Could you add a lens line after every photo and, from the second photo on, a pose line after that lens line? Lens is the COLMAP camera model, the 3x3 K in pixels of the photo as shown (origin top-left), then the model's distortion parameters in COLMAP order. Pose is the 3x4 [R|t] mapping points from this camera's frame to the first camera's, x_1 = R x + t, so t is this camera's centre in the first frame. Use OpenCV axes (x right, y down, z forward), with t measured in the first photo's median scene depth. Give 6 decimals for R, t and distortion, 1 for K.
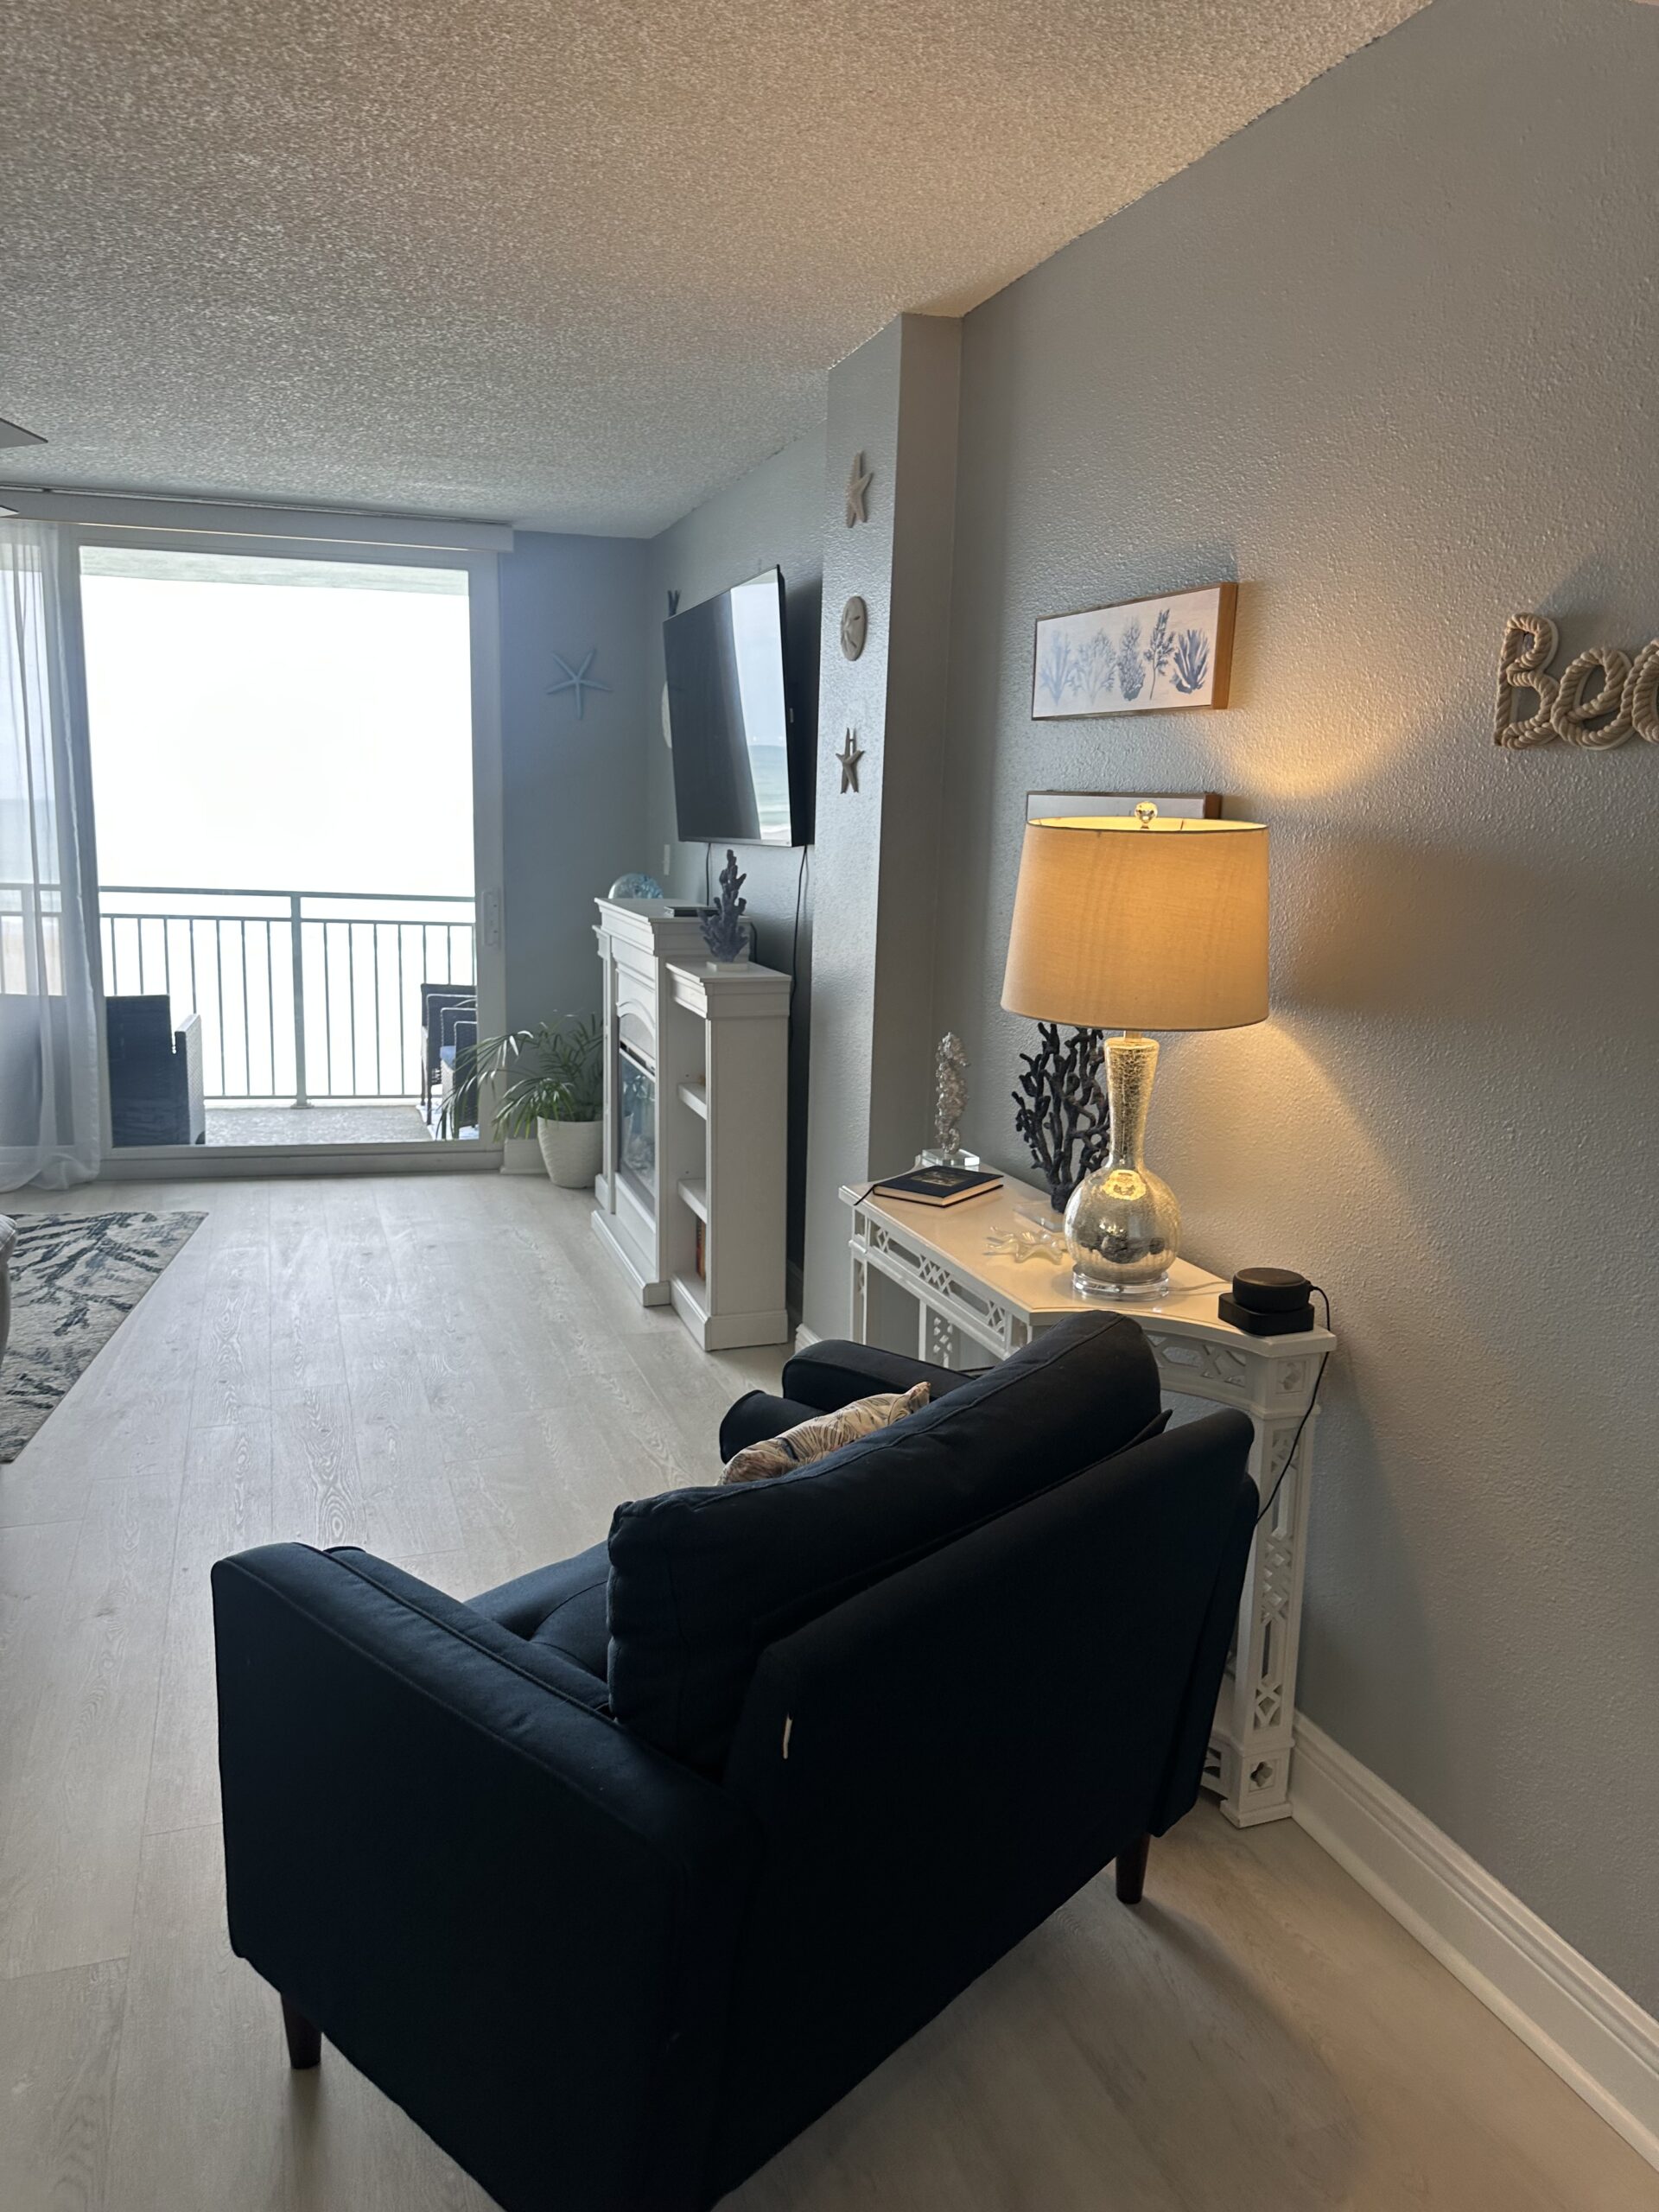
lens RADIAL K [[1544.6, 0, 825.4], [0, 1544.6, 1117.0], [0, 0, 1]] dist [0.136405, -0.289398]
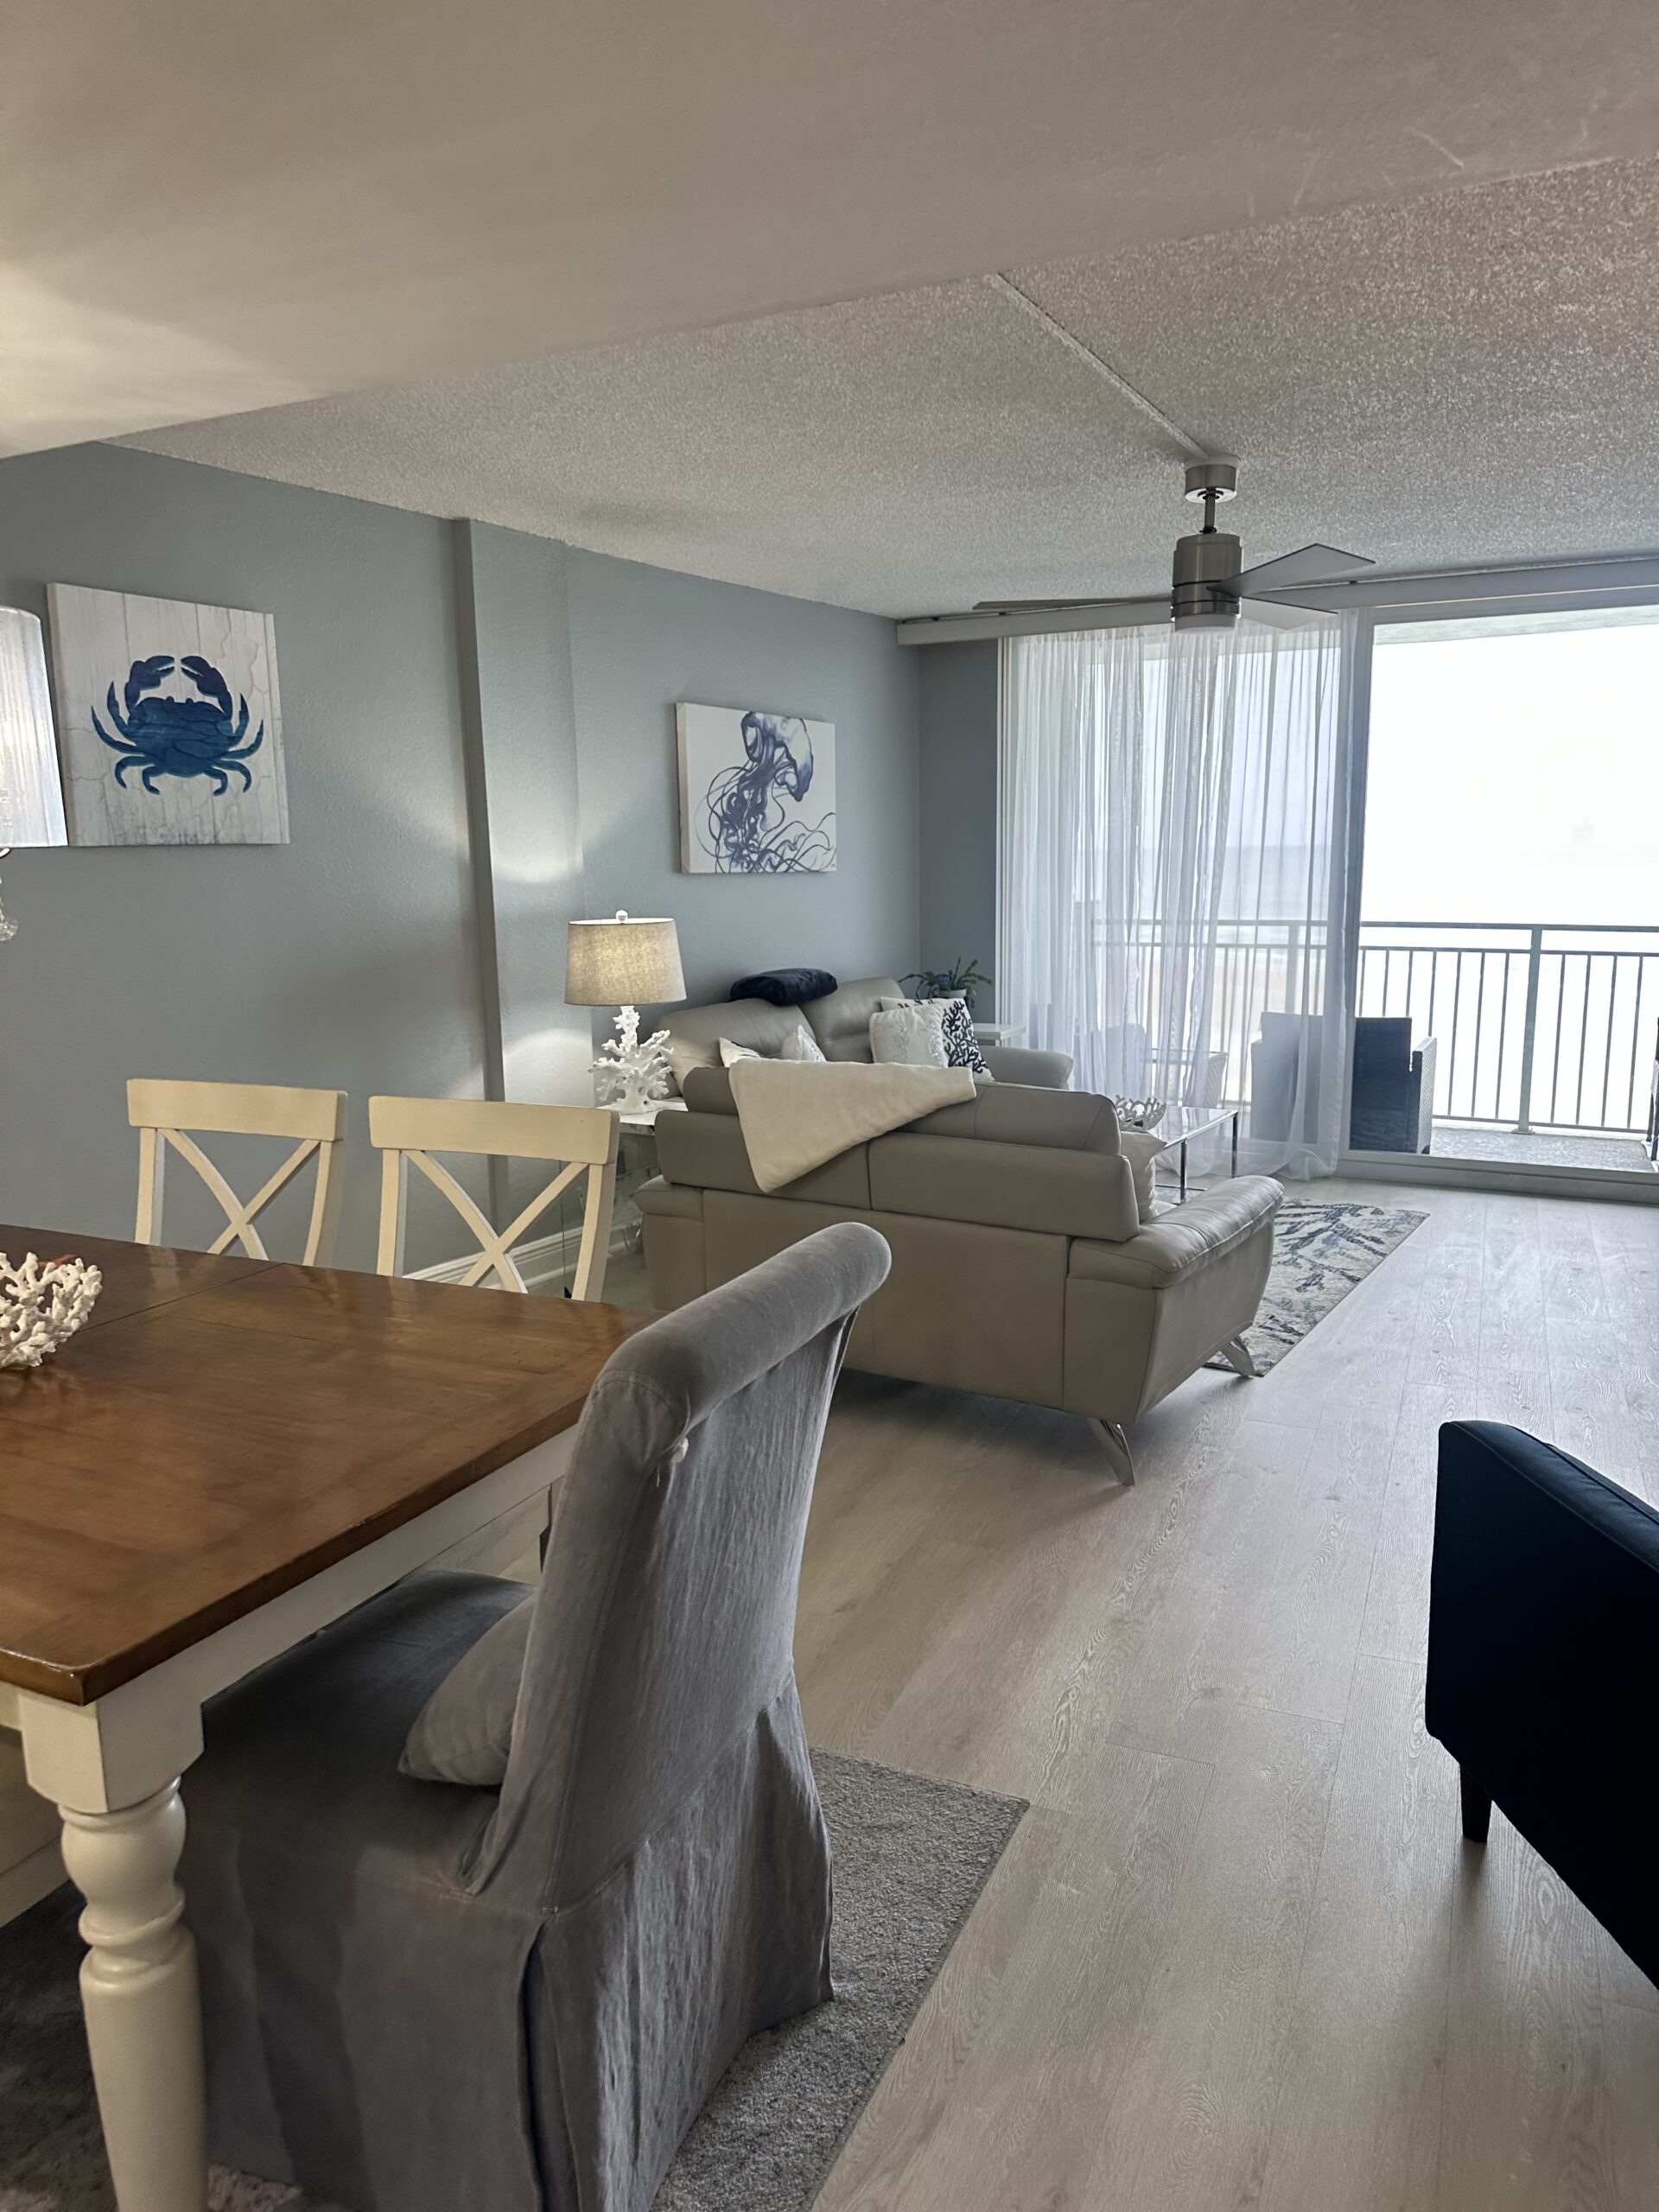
lens RADIAL K [[1544.6, 0, 825.4], [0, 1544.6, 1117.0], [0, 0, 1]] dist [0.136405, -0.289398]
pose [[0.736993, 0.077255, -0.671471, 0.030731], [-0.093270, 0.995566, 0.012173, 0.020407], [0.669434, 0.053657, 0.740931, -0.113747]]
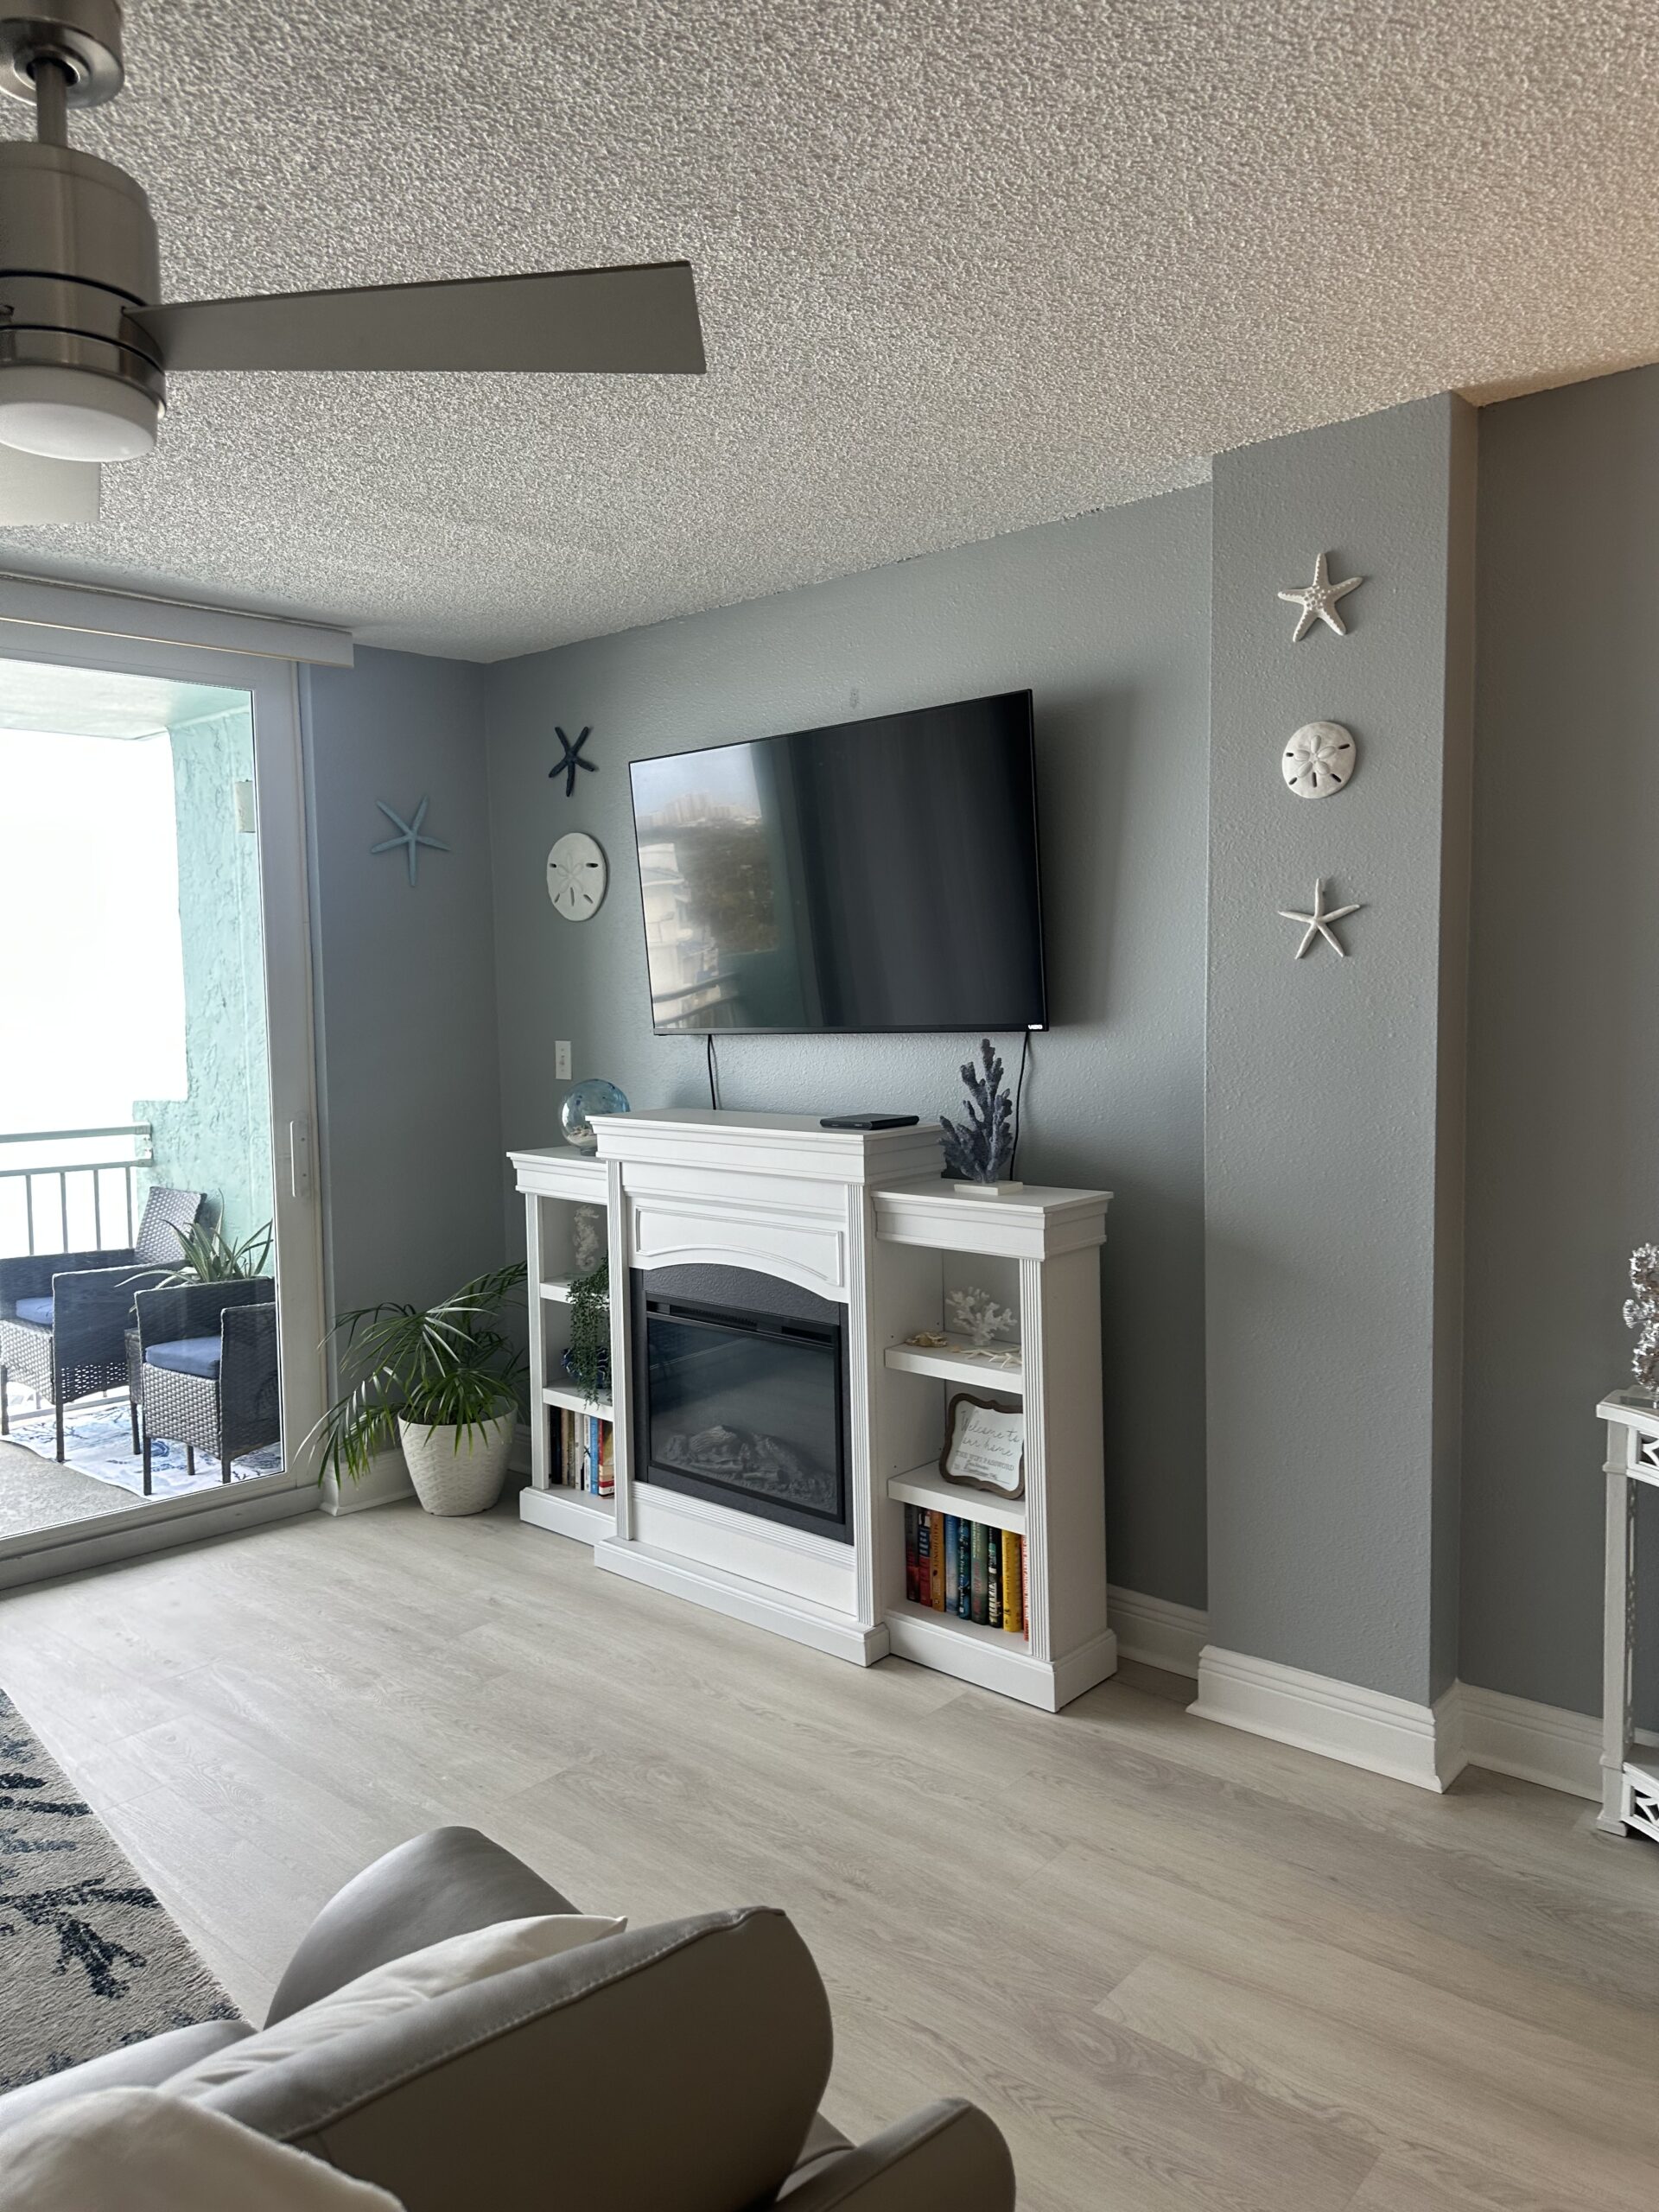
lens RADIAL K [[1570.5, 0, 794.0], [0, 1570.5, 1108.4], [0, 0, 1]] dist [0.073227, -0.001142]
pose [[0.875709, -0.073593, 0.477198, -0.431222], [0.129445, 0.987920, -0.085189, -0.068460], [-0.465164, 0.136372, 0.874657, 0.297167]]
